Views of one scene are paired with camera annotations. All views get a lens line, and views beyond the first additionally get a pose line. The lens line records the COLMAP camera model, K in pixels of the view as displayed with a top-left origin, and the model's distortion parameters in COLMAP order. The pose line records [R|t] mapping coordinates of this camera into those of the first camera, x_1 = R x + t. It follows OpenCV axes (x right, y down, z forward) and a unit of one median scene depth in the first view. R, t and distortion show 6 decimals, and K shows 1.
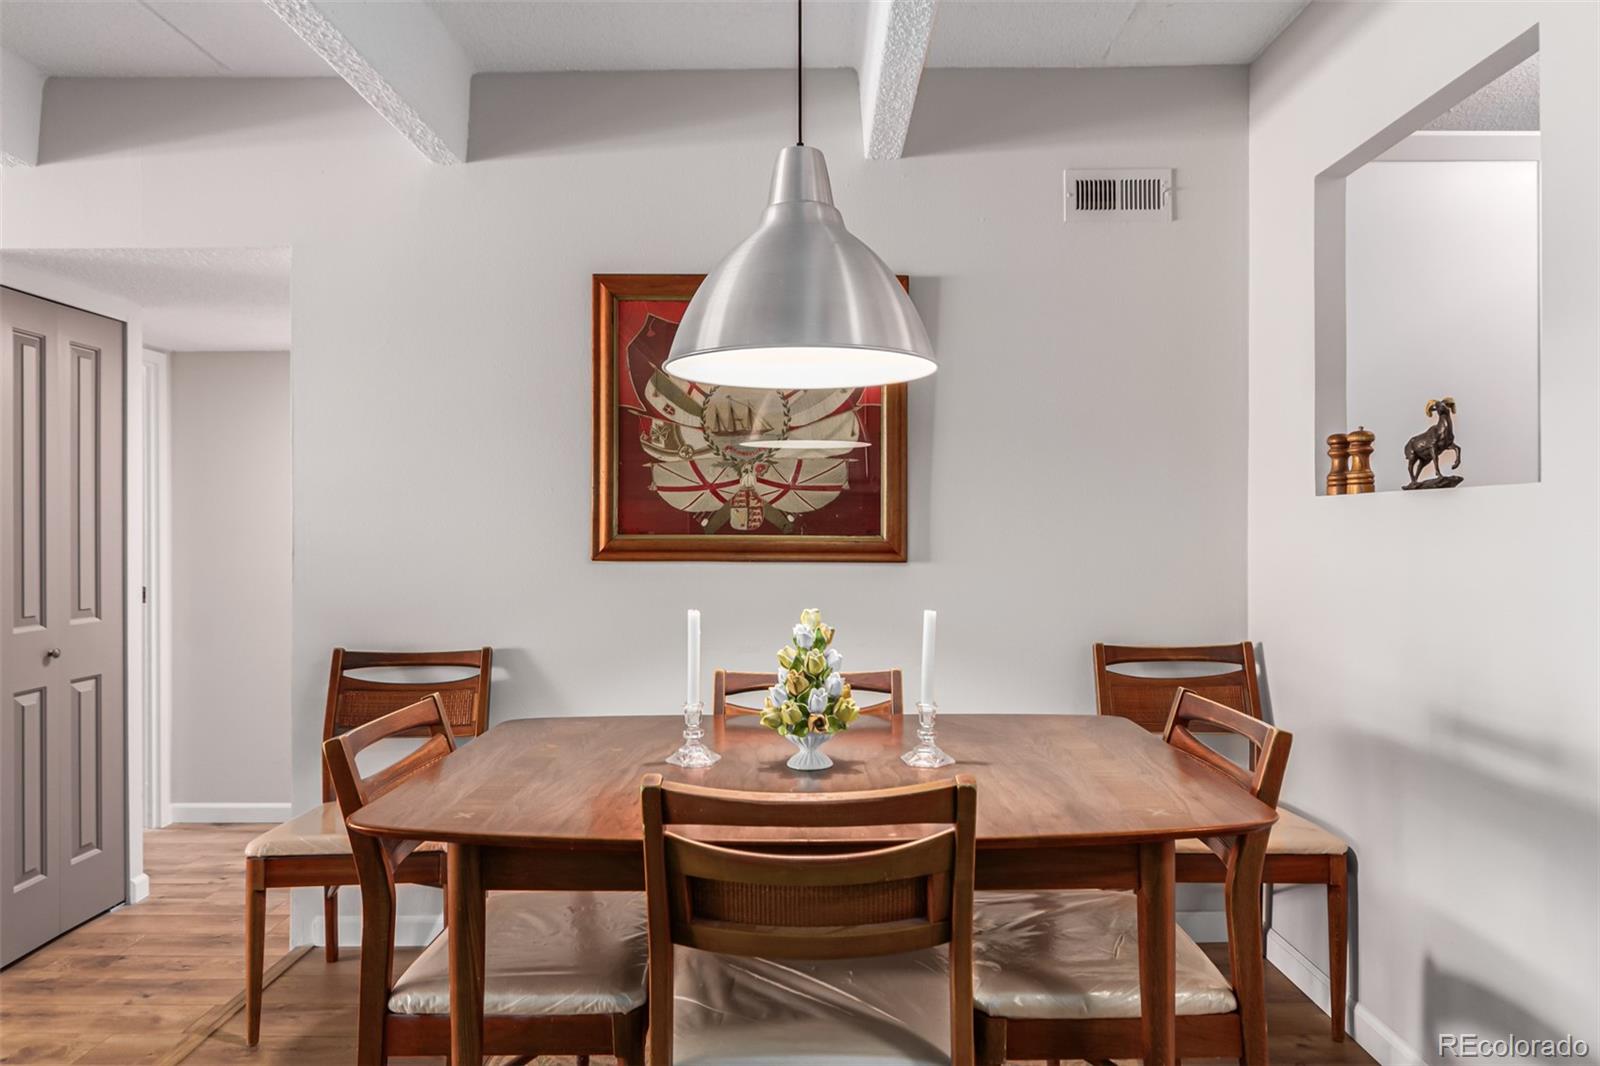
lens RADIAL K [[1026.1, 0, 800.6], [0, 1026.1, 524.1], [0, 0, 1]] dist [0.002662, 0.001876]
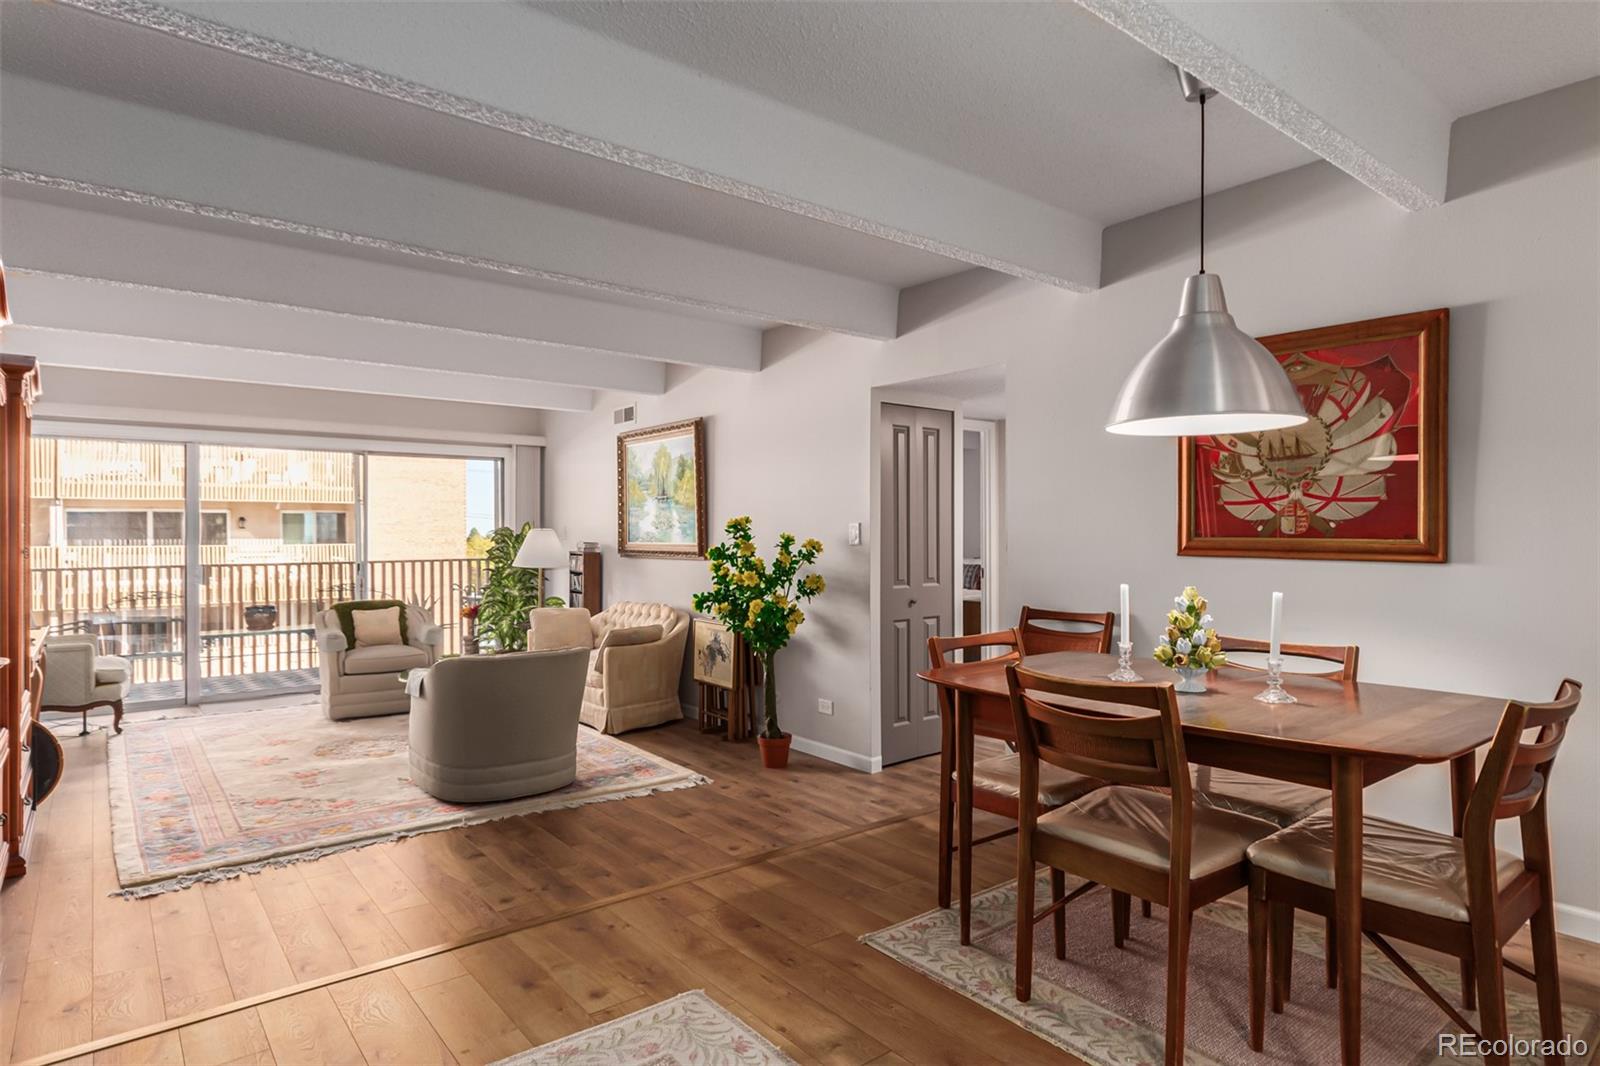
lens RADIAL K [[879.9, 0, 800.4], [0, 879.9, 539.7], [0, 0, 1]] dist [0.000887, -0.001045]
pose [[0.635349, 0.007985, -0.772183, 0.399008], [0.001810, 0.999928, 0.011829, -0.001343], [0.772223, -0.008913, 0.635290, -0.160775]]
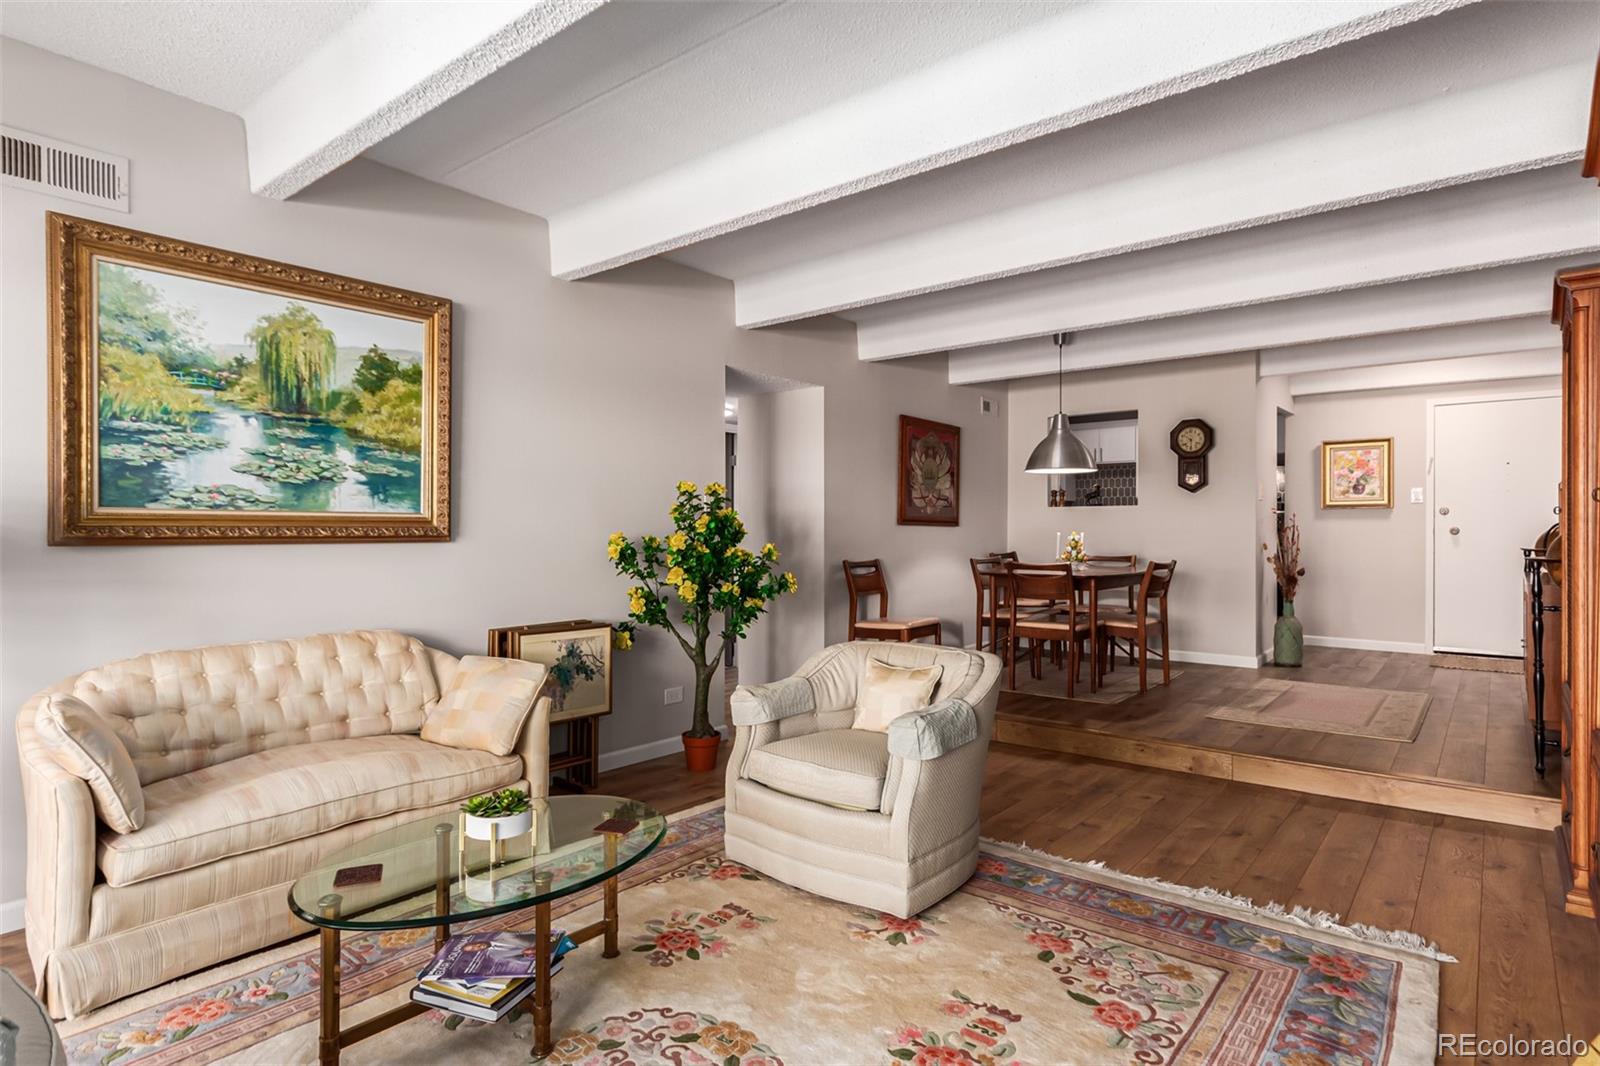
lens RADIAL K [[832.2, 0, 803.6], [0, 832.2, 530.0], [0, 0, 1]] dist [0.002335, 0.000644]
pose [[0.630043, 0.005142, 0.776543, -2.100451], [-0.006178, 0.999980, -0.001609, 0.055535], [-0.776535, -0.003783, 0.630062, -0.148834]]
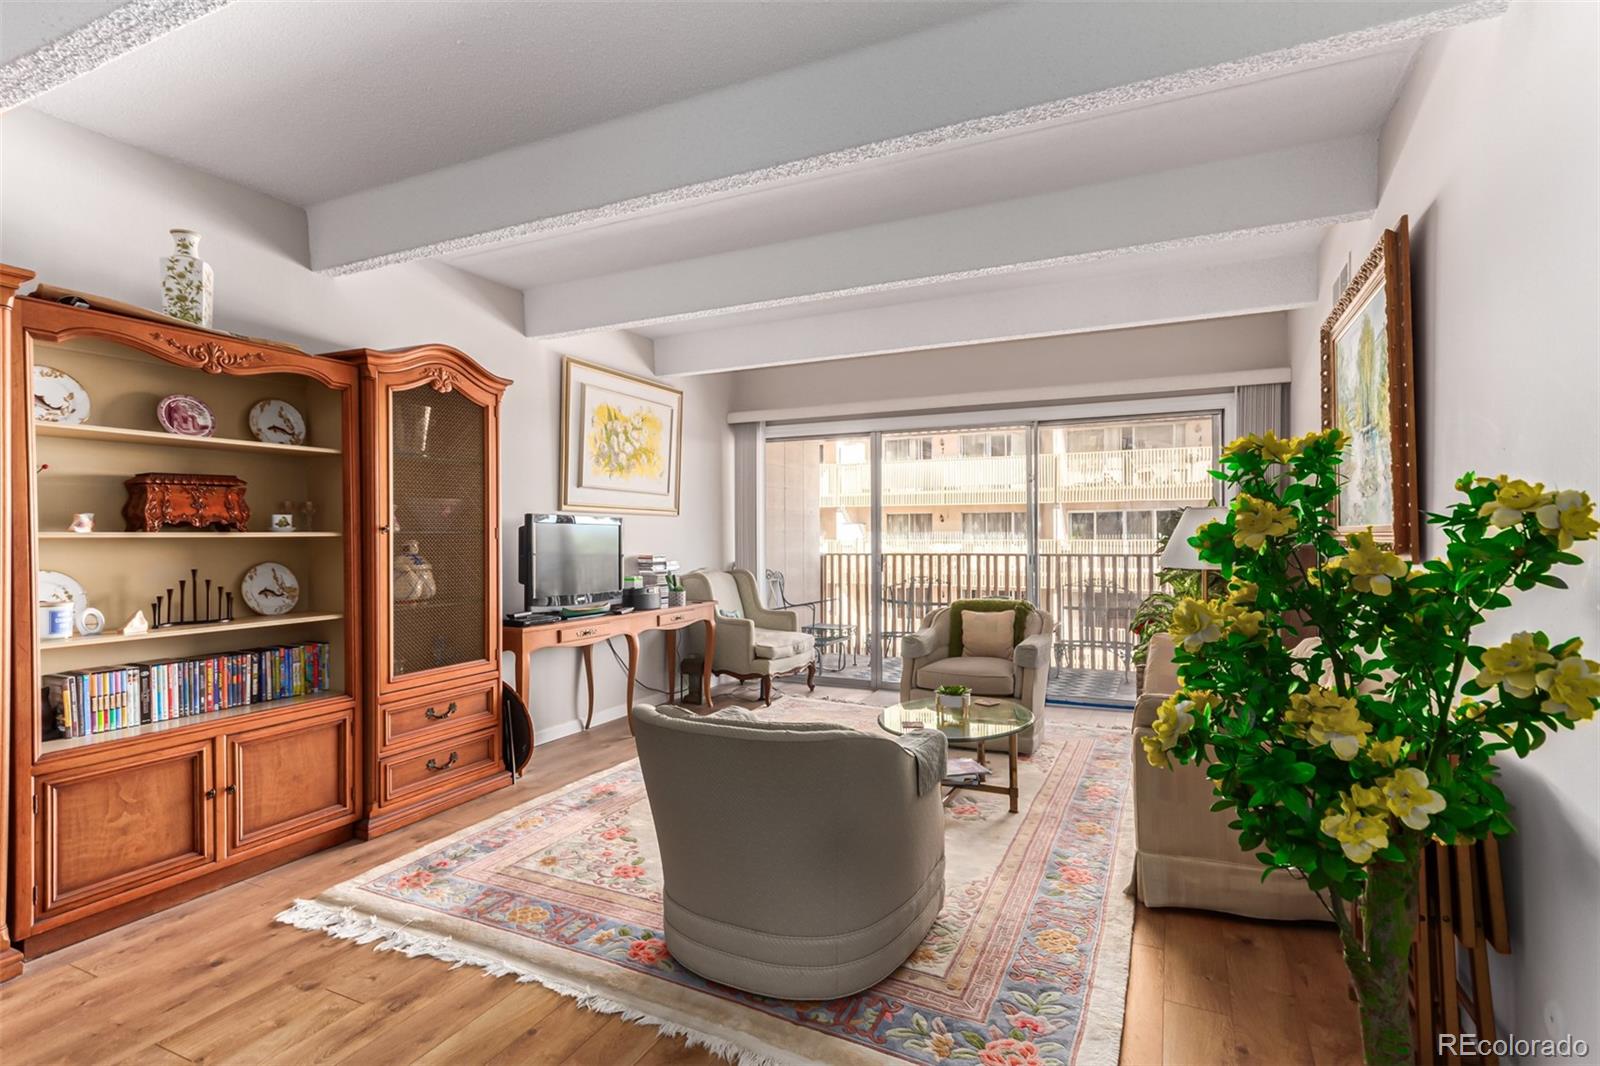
lens RADIAL K [[765.7, 0, 803.6], [0, 765.7, 529.1], [0, 0, 1]] dist [-0.001501, 0.000706]
pose [[-0.422458, -0.000945, -0.906382, -0.481370], [0.013839, 0.999876, -0.007493, 0.043327], [0.906277, -0.015709, -0.422393, 0.815983]]
